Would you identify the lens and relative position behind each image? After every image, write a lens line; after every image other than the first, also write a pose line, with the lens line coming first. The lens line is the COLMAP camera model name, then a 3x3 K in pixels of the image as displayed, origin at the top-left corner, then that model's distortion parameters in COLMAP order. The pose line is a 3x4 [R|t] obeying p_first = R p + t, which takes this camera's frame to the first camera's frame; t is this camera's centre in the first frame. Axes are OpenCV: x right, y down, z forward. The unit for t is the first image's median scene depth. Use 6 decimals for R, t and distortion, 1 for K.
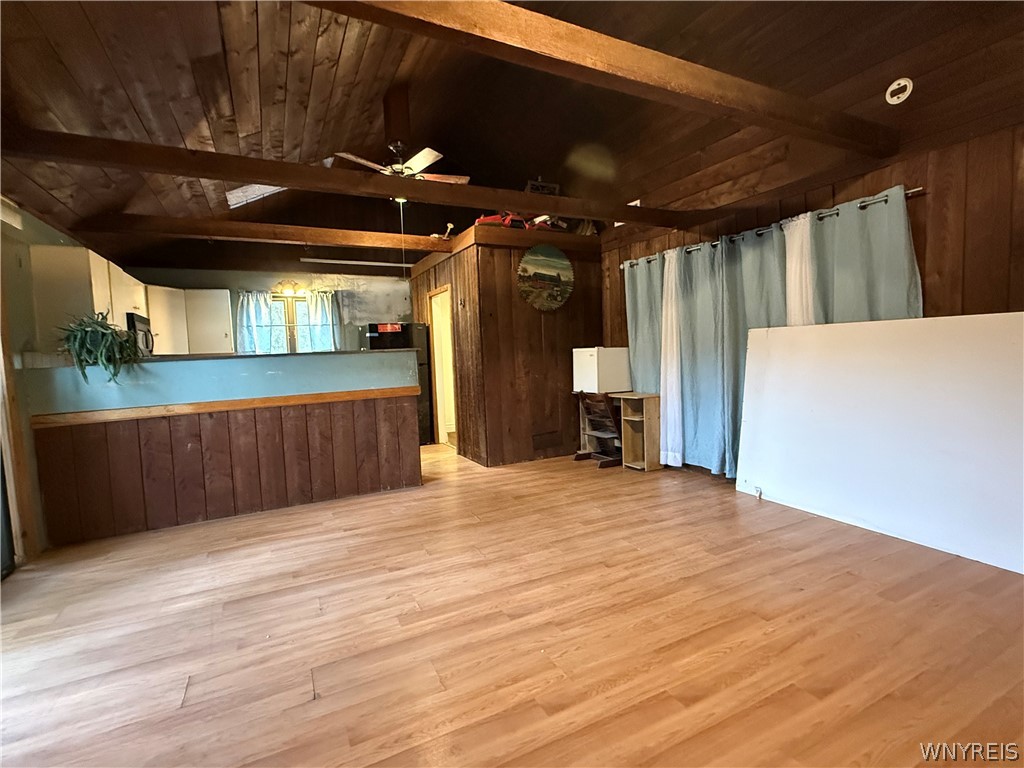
lens RADIAL K [[486.9, 0, 512.0], [0, 486.9, 384.0], [0, 0, 1]] dist [-0.000635, -0.000074]
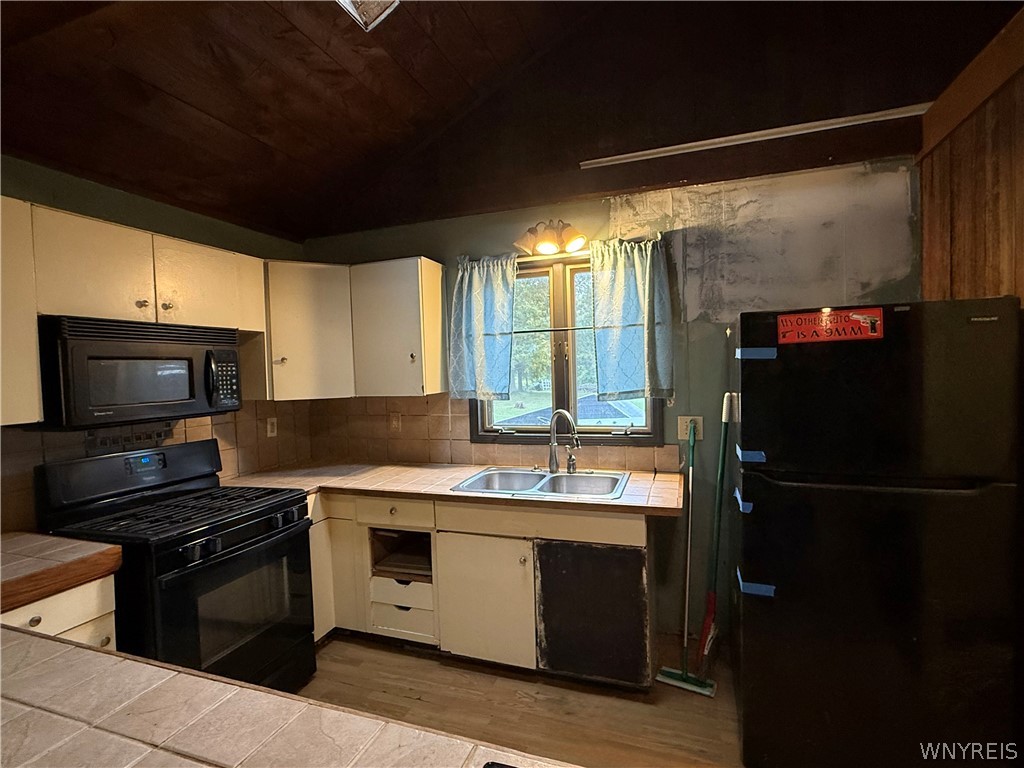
lens RADIAL K [[500.6, 0, 512.0], [0, 500.6, 384.0], [0, 0, 1]] dist [0.001546, -0.000053]
pose [[0.689571, 0.038909, -0.723172, -0.166402], [-0.045027, 0.998927, 0.010811, -0.076593], [0.722817, 0.025107, 0.690583, 0.668888]]
